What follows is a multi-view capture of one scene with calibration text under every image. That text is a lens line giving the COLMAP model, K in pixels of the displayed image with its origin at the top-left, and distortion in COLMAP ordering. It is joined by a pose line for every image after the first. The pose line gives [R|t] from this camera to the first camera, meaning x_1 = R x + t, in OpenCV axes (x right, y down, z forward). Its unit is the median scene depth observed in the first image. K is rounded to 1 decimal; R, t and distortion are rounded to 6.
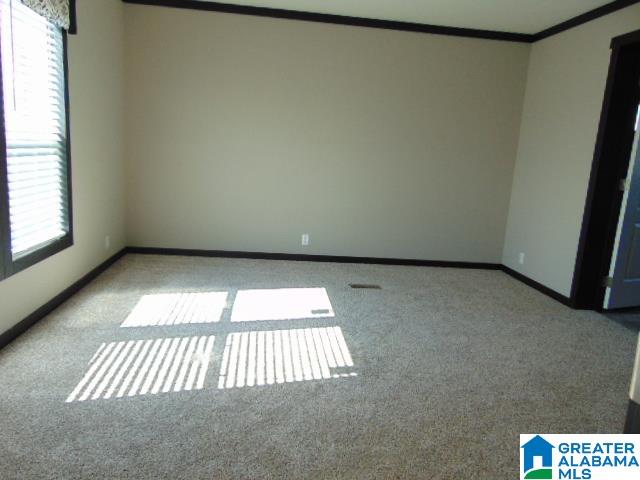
lens RADIAL K [[479.0, 0, 318.6], [0, 479.0, 236.6], [0, 0, 1]] dist [-0.034972, 0.068568]
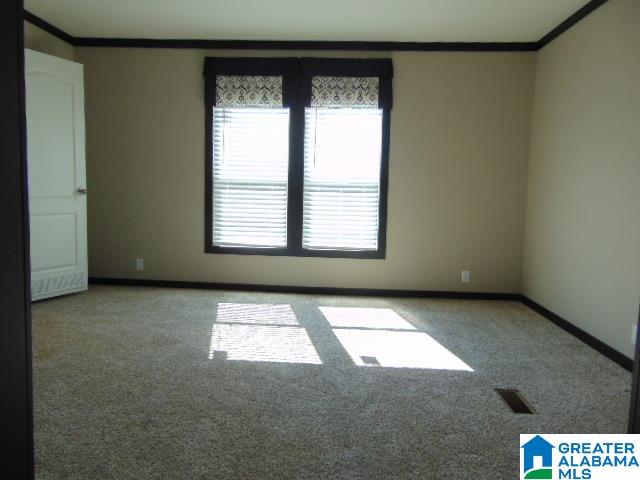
lens RADIAL K [[479.0, 0, 318.6], [0, 479.0, 236.6], [0, 0, 1]] dist [-0.034972, 0.068568]
pose [[-0.162315, 0.025687, -0.986405, 0.937760], [-0.216619, 0.974348, 0.061018, -0.096873], [0.962668, 0.223578, -0.152587, 1.108473]]
